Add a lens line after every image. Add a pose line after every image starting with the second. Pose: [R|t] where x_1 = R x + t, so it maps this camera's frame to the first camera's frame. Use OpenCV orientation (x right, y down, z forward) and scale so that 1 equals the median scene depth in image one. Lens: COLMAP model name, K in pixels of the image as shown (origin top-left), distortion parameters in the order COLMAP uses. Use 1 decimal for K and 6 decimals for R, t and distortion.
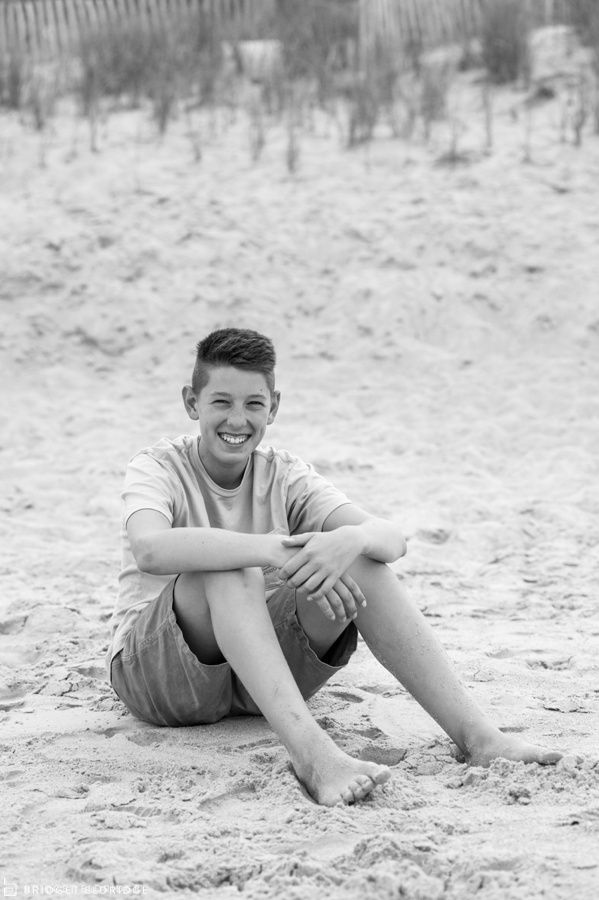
lens RADIAL K [[2586.6, 0, 299.4], [0, 2586.6, 450.0], [0, 0, 1]] dist [-0.020832, 0.000000]
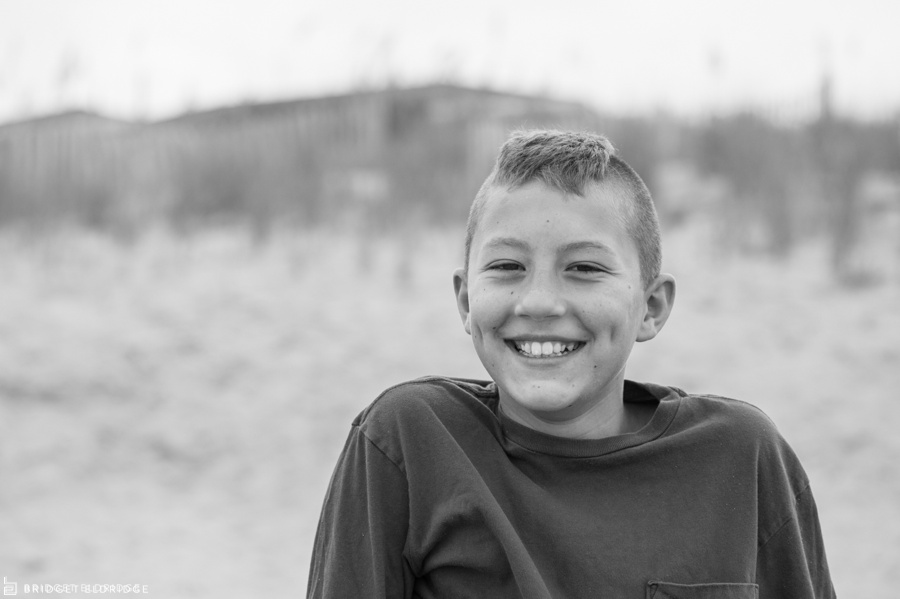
lens RADIAL K [[2236.6, 0, 450.3], [0, 2236.6, 299.5], [0, 0, 1]] dist [0.130897, 0.000000]
pose [[0.998145, 0.045468, 0.040486, -0.019557], [-0.038753, 0.987392, -0.153477, 0.015235], [-0.046954, 0.151623, 0.987322, 0.253605]]
